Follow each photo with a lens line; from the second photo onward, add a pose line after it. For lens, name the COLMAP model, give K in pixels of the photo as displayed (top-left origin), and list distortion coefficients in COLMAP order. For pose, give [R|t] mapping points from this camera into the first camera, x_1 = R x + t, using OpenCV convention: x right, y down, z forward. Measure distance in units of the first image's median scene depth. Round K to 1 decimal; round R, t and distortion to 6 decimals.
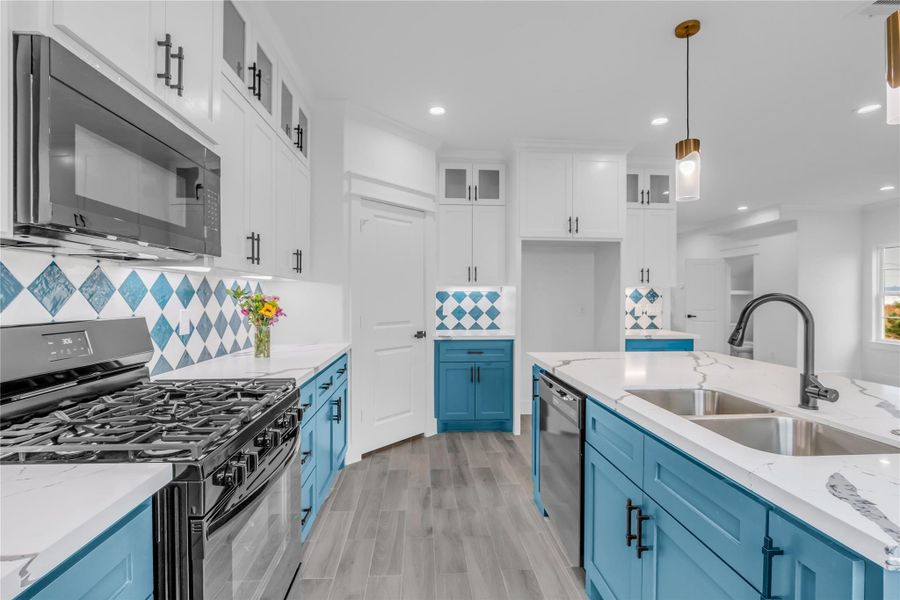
lens RADIAL K [[410.0, 0, 447.1], [0, 410.0, 304.3], [0, 0, 1]] dist [-0.013304, 0.000725]
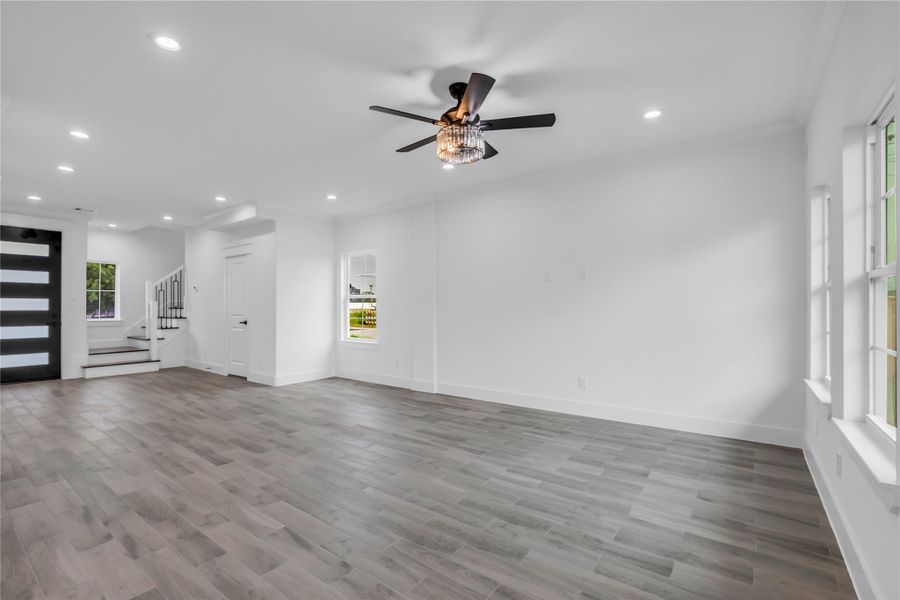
lens RADIAL K [[406.8, 0, 448.2], [0, 406.8, 308.6], [0, 0, 1]] dist [-0.023041, 0.003987]
pose [[0.650886, -0.005102, 0.759158, 0.593875], [0.009200, 0.999957, -0.001167, 0.013111], [-0.759119, 0.007744, 0.650905, 0.082758]]
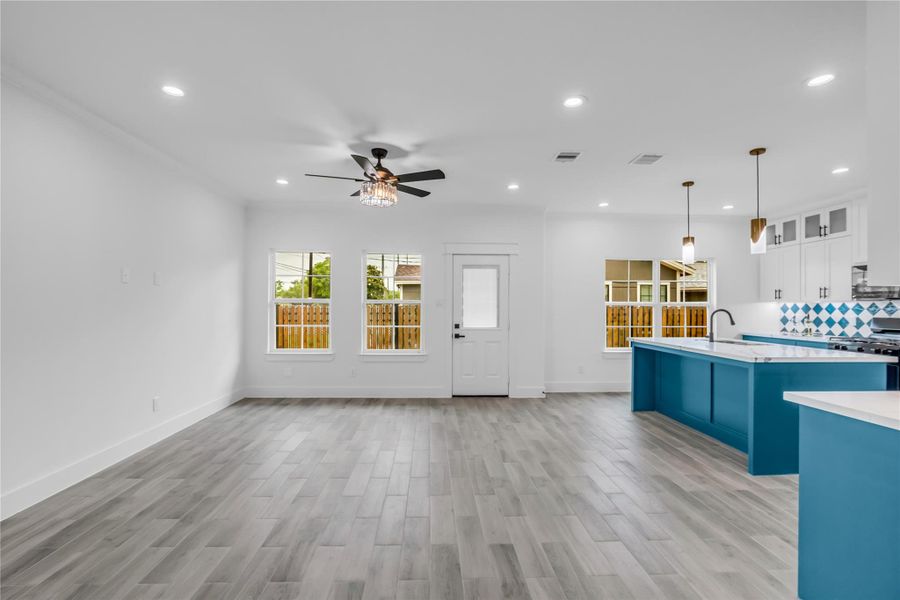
lens RADIAL K [[406.8, 0, 448.1], [0, 406.8, 307.1], [0, 0, 1]] dist [-0.023041, 0.003987]
pose [[-0.999698, -0.006377, 0.023750, 0.943087], [-0.006034, 0.999877, 0.014490, -0.026826], [-0.023839, 0.014342, -0.999613, 1.385063]]
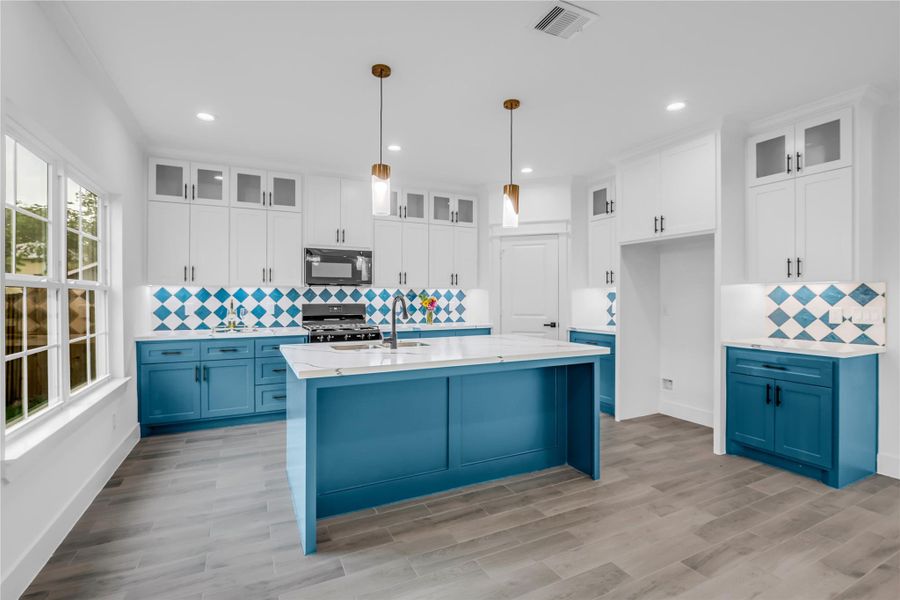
lens RADIAL K [[406.8, 0, 446.1], [0, 406.8, 296.8], [0, 0, 1]] dist [-0.023041, 0.003987]
pose [[0.378111, -0.001570, -0.925759, 0.923551], [-0.012039, 0.999906, -0.006613, -0.004610], [0.925682, 0.013646, 0.378056, 0.140321]]
